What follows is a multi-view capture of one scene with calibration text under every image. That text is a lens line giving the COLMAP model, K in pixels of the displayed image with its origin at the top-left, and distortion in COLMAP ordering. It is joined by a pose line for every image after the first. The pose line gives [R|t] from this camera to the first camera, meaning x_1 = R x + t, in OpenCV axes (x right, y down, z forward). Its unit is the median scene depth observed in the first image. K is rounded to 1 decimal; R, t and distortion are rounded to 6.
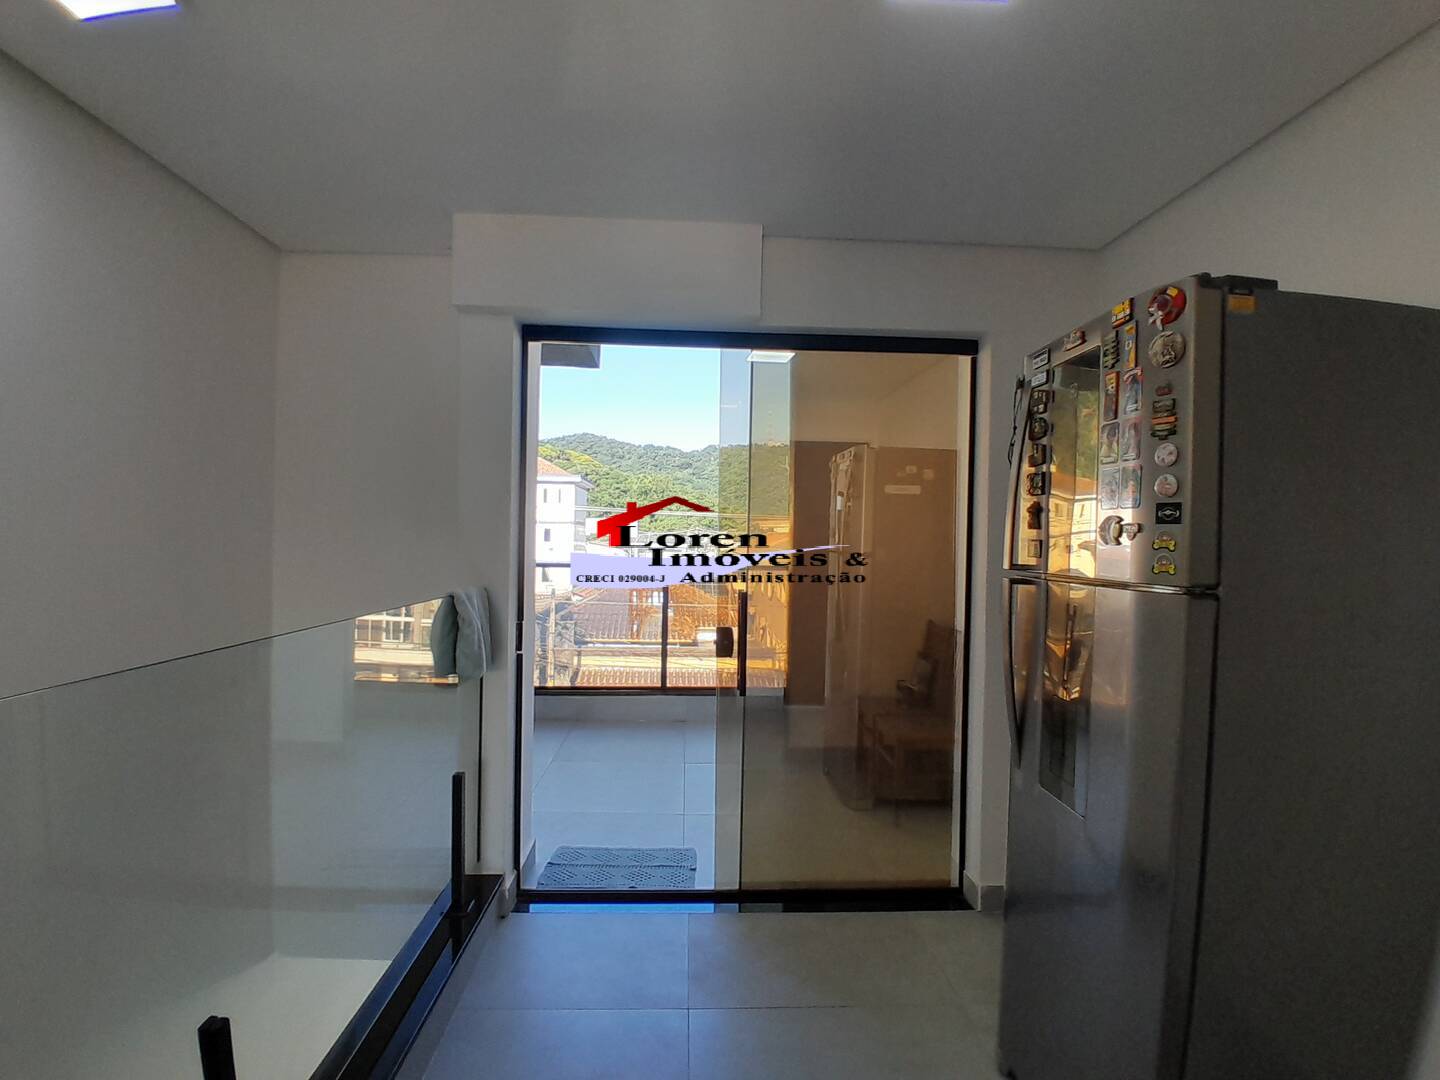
lens RADIAL K [[719.2, 0, 720.0], [0, 719.2, 540.0], [0, 0, 1]] dist [-0.038134, -0.000066]
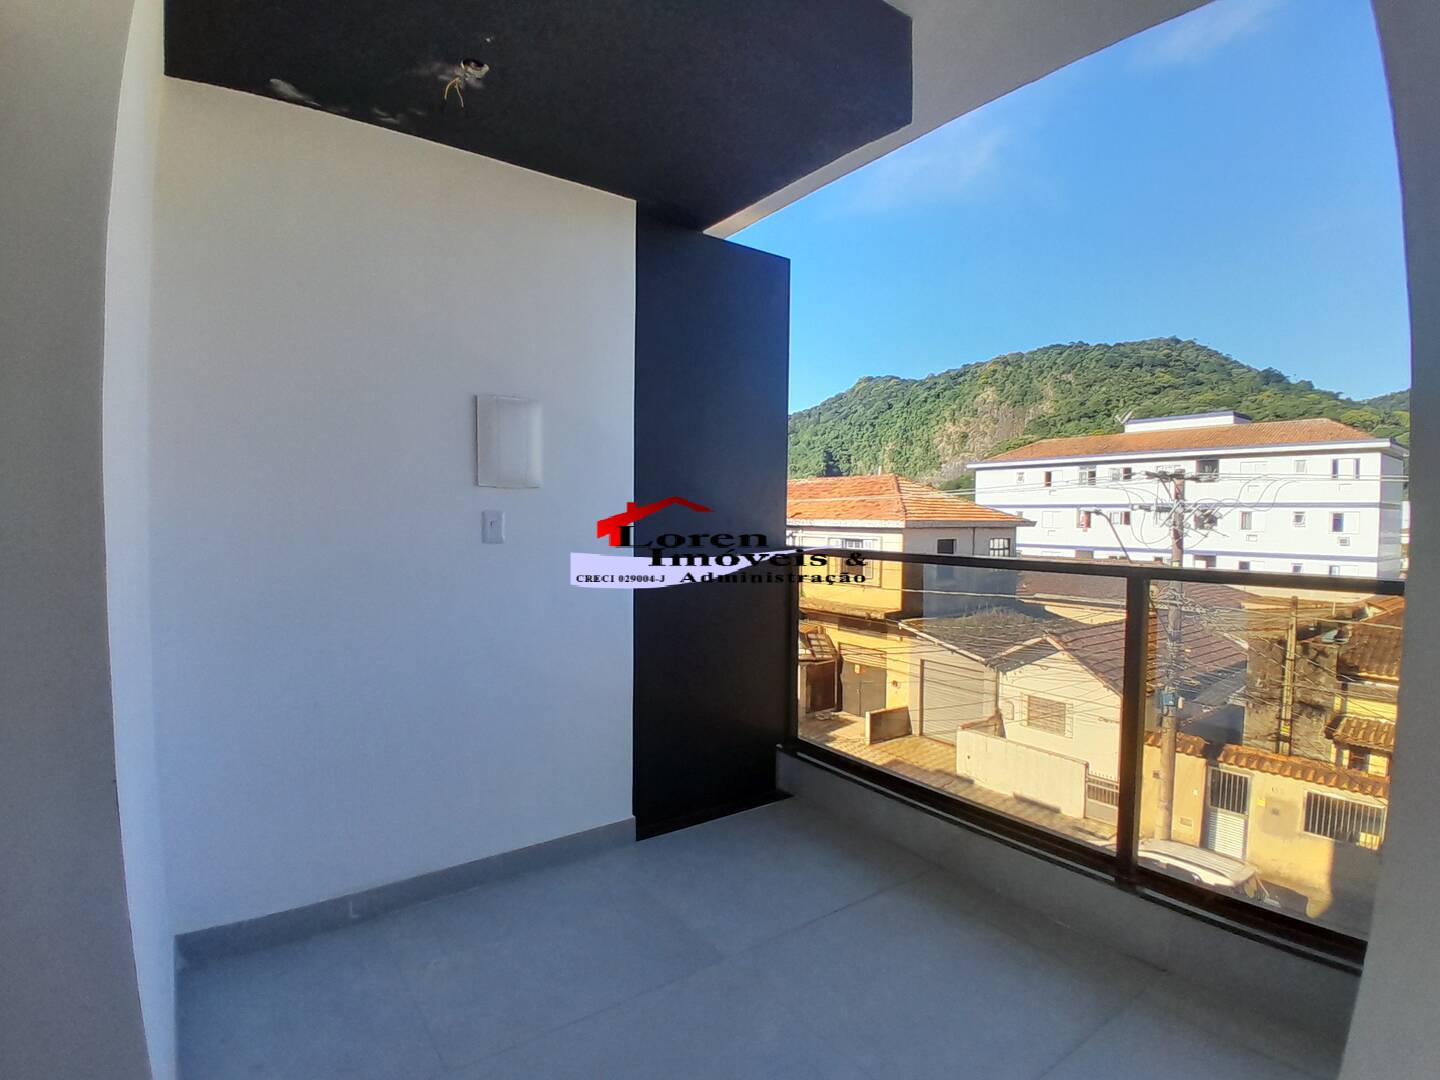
lens RADIAL K [[719.2, 0, 720.0], [0, 719.2, 540.0], [0, 0, 1]] dist [-0.038134, -0.000066]
pose [[0.550407, 0.004005, -0.834887, 0.029621], [0.005436, 0.999950, 0.008381, 0.002661], [0.834879, -0.009152, 0.550358, 0.129126]]
